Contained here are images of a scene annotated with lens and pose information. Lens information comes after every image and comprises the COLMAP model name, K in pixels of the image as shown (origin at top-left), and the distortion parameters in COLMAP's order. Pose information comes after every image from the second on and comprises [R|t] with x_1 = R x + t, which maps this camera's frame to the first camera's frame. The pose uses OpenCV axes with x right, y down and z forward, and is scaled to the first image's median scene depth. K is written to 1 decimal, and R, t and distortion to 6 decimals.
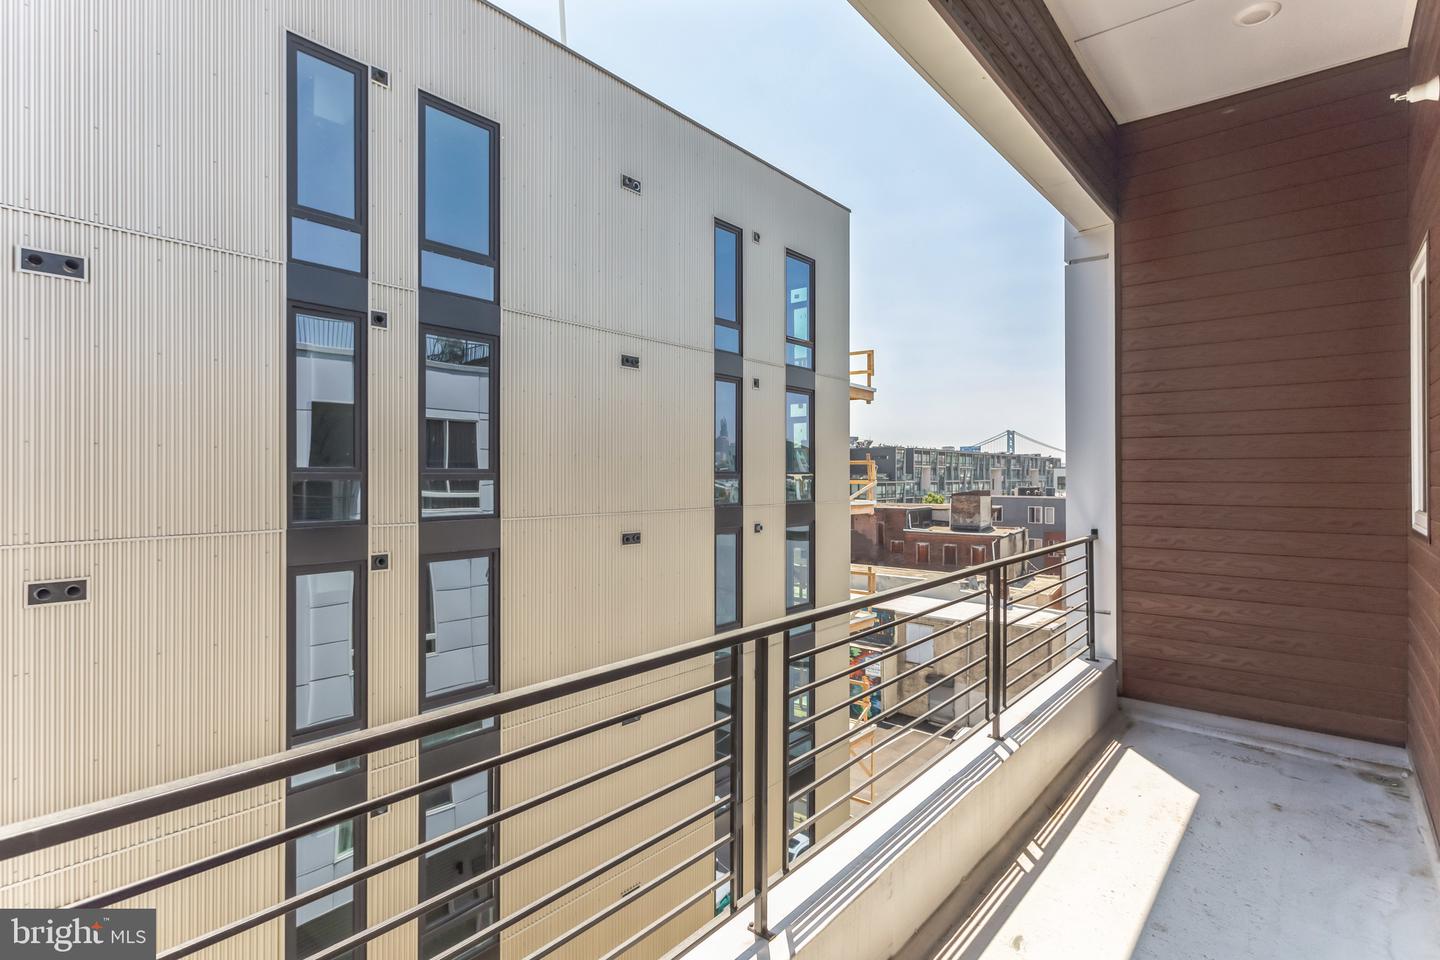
lens RADIAL K [[711.5, 0, 714.3], [0, 711.5, 470.8], [0, 0, 1]] dist [0.003093, 0.000772]
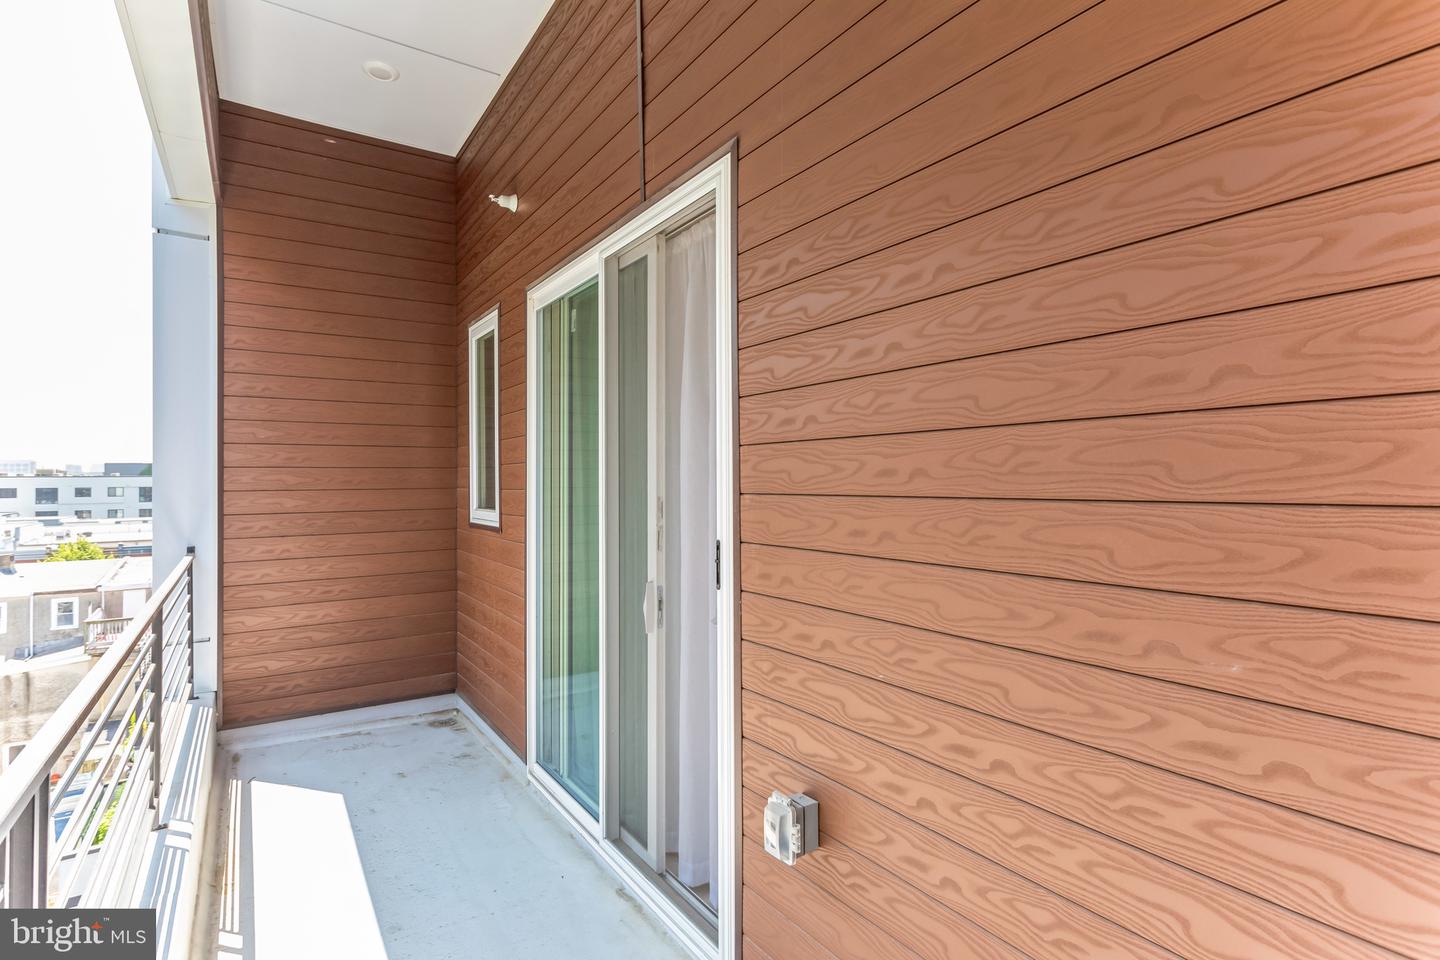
lens RADIAL K [[711.5, 0, 714.3], [0, 711.5, 470.8], [0, 0, 1]] dist [0.003093, 0.000772]
pose [[0.282892, 0.013082, 0.959063, -0.137995], [0.000539, 0.999905, -0.013798, 0.001926], [-0.959152, 0.004420, 0.282858, 0.165642]]
